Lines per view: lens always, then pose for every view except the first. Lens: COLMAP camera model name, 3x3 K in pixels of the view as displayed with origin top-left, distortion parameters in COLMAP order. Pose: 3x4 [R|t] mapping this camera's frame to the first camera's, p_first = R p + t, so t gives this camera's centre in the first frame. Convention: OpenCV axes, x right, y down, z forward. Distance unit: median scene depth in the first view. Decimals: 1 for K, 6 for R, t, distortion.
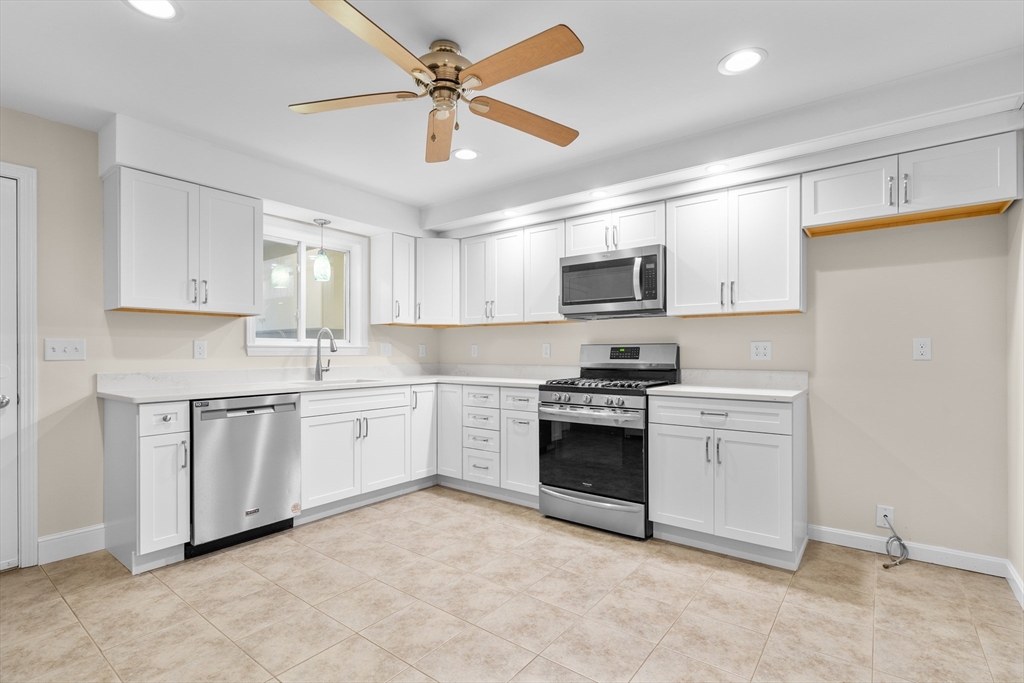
lens RADIAL K [[480.9, 0, 514.2], [0, 480.9, 353.4], [0, 0, 1]] dist [-0.001119, 0.000202]
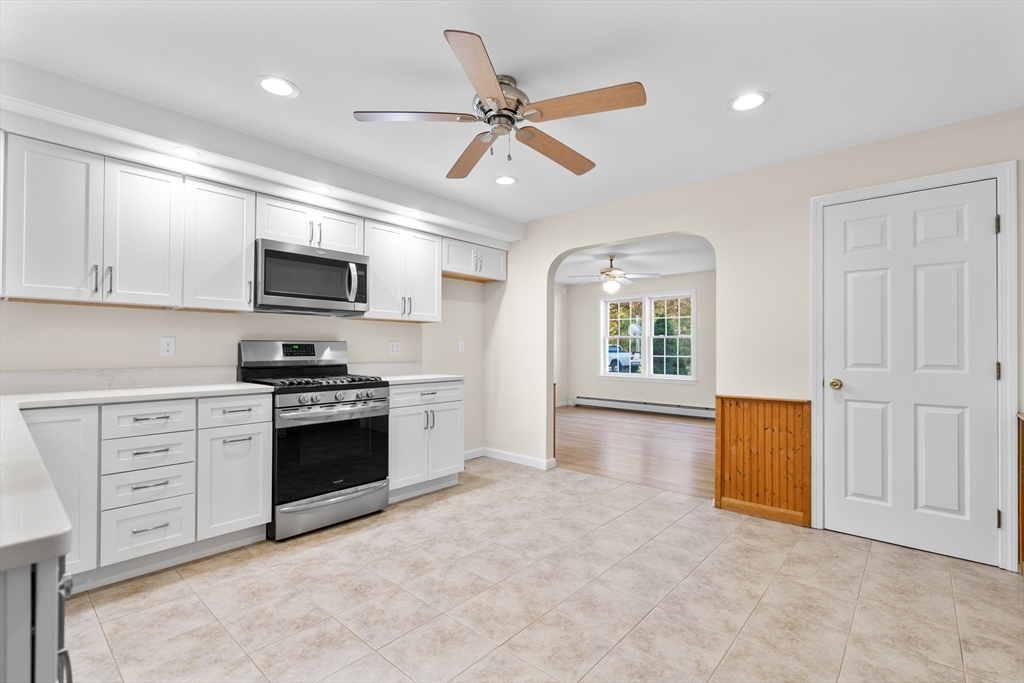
lens RADIAL K [[463.5, 0, 508.0], [0, 463.5, 345.1], [0, 0, 1]] dist [-0.002508, 0.000615]
pose [[0.075213, 0.007857, 0.997137, -0.770283], [0.001108, 0.999968, -0.007962, -0.002960], [-0.997167, 0.001704, 0.075201, 0.566462]]
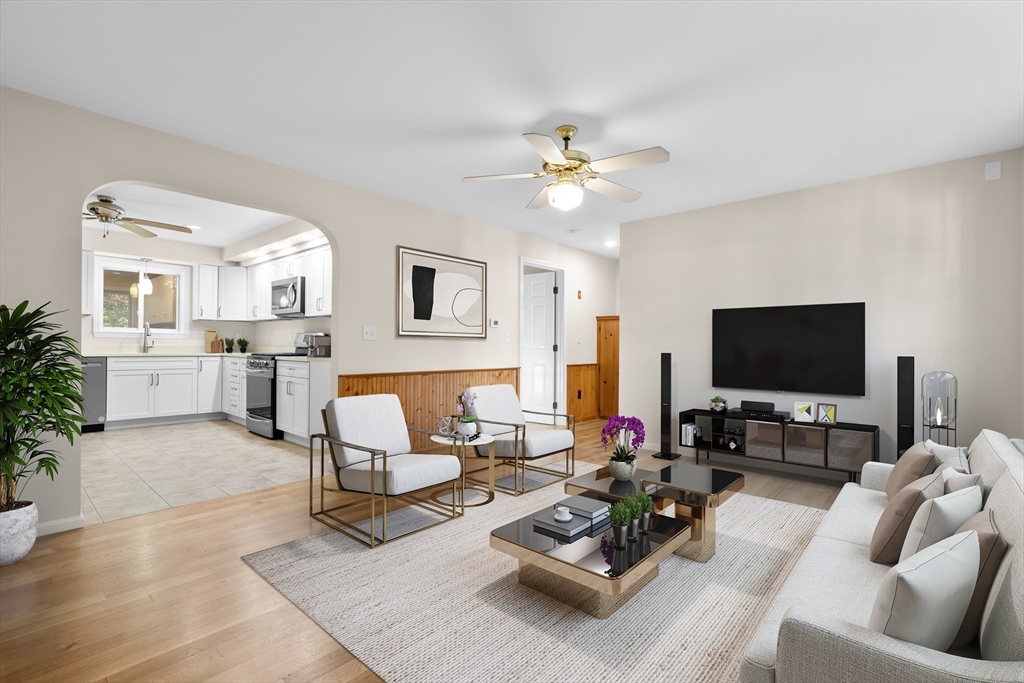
lens RADIAL K [[463.5, 0, 508.0], [0, 463.5, 345.1], [0, 0, 1]] dist [-0.002508, 0.000615]
pose [[0.996689, 0.010042, -0.080688, 1.200532], [-0.010352, 0.999941, -0.003417, 0.025096], [0.080649, 0.004241, 0.996734, -0.631194]]
